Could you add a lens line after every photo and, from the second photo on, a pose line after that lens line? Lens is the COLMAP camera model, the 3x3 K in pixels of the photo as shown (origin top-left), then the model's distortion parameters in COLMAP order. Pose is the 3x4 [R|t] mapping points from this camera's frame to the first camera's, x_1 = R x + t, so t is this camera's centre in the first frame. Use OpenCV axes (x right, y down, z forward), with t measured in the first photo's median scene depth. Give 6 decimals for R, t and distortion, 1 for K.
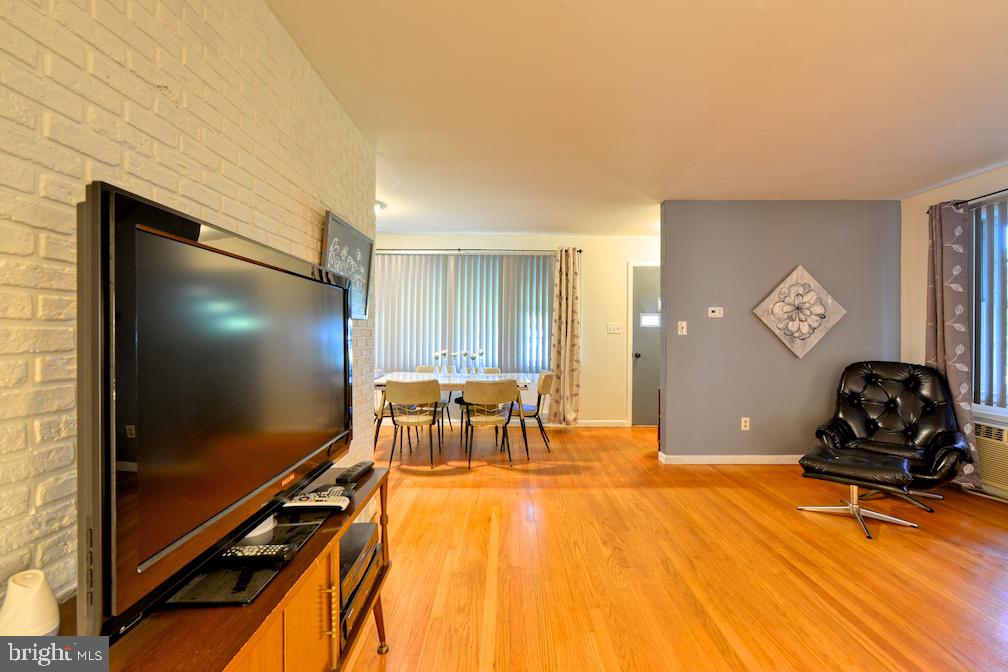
lens RADIAL K [[420.4, 0, 504.0], [0, 420.4, 336.0], [0, 0, 1]] dist [-0.002584, -0.000108]
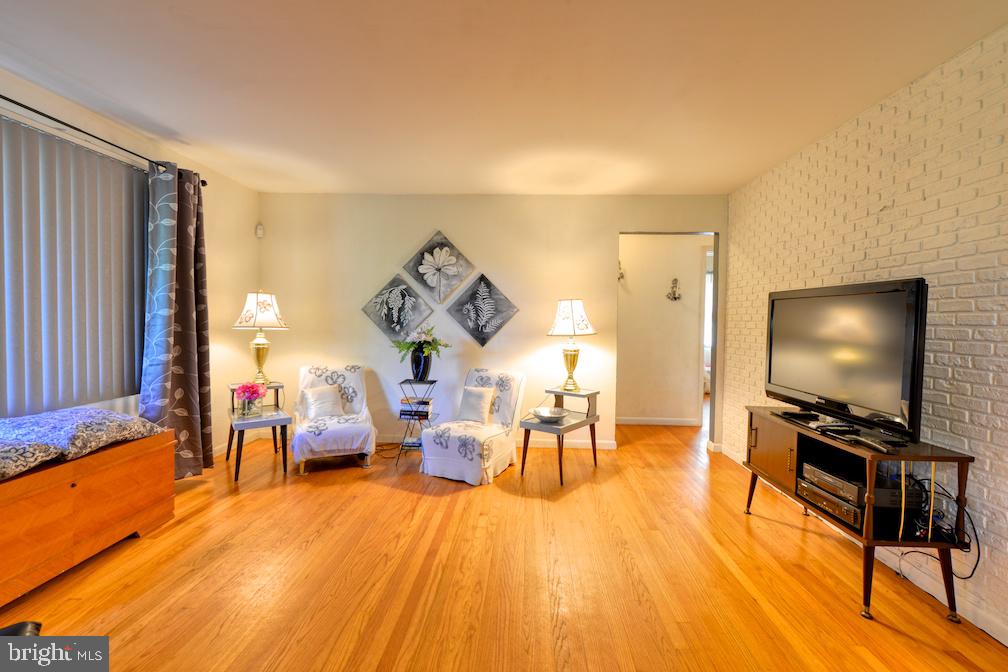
lens RADIAL K [[431.4, 0, 507.5], [0, 431.4, 329.7], [0, 0, 1]] dist [0.000266, 0.000037]
pose [[-0.999174, -0.018569, 0.036153, 0.269261], [-0.017400, 0.999324, 0.032383, -0.008888], [-0.036730, 0.031727, -0.998821, 0.909415]]
